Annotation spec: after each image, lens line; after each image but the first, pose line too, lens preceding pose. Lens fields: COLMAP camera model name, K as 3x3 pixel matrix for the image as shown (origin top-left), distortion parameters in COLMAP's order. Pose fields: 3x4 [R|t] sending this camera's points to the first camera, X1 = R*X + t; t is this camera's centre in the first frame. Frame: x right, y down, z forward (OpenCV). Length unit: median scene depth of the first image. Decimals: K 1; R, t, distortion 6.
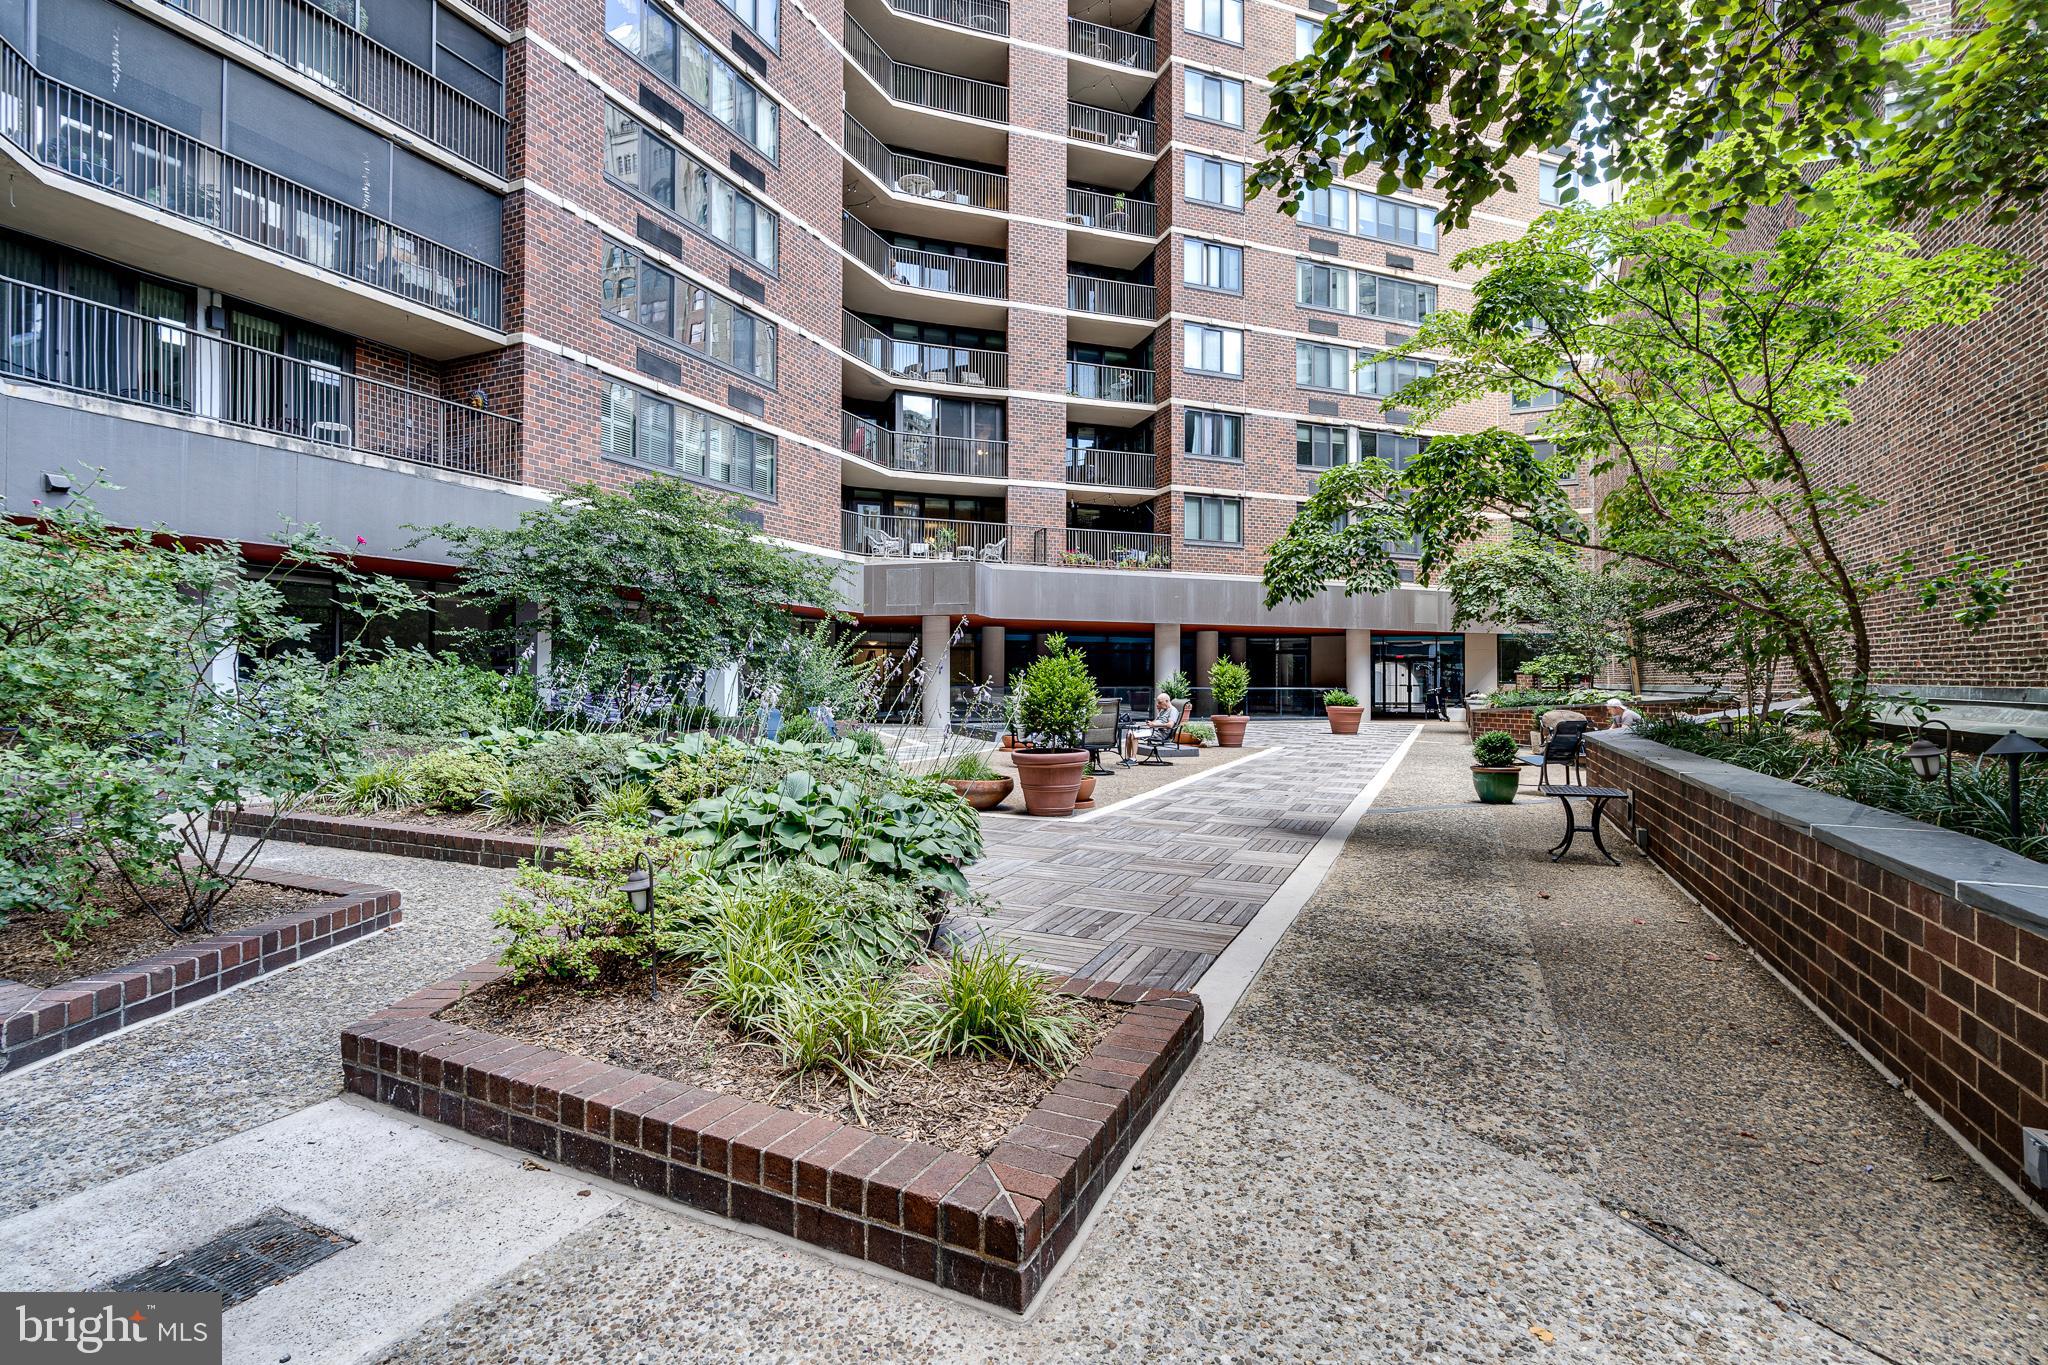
lens RADIAL K [[932.1, 0, 1022.8], [0, 932.1, 686.0], [0, 0, 1]] dist [-0.010611, 0.002369]
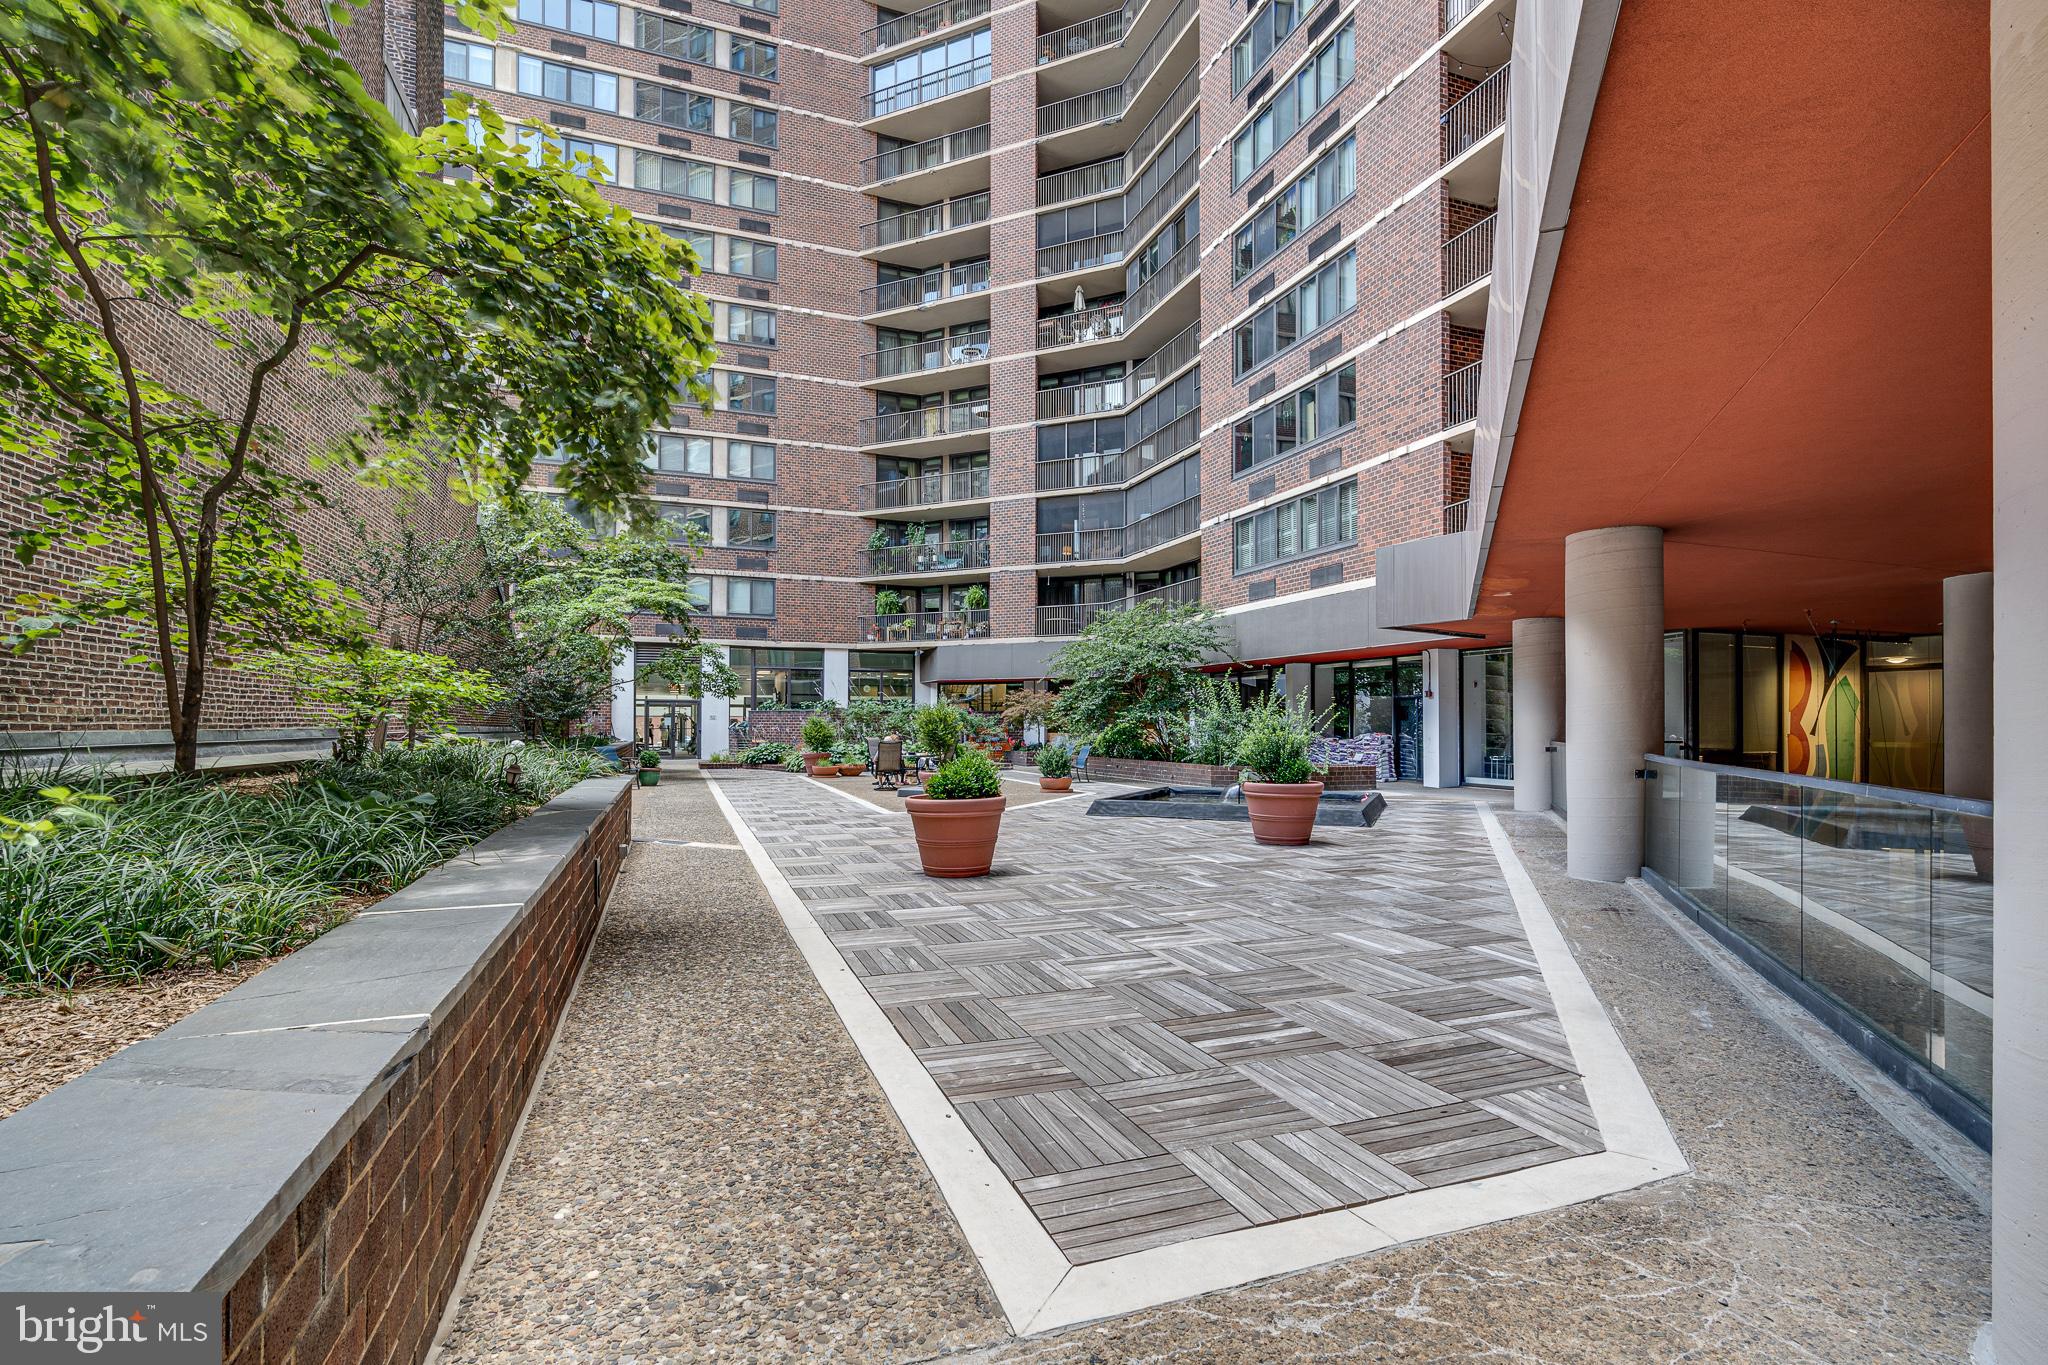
lens RADIAL K [[932.1, 0, 1024.1], [0, 932.1, 698.7], [0, 0, 1]] dist [-0.010611, 0.002369]
pose [[-0.704192, -0.015415, -0.709843, 0.624755], [-0.000951, 0.999784, -0.020769, -0.017841], [0.710009, -0.013950, -0.704054, 1.374528]]
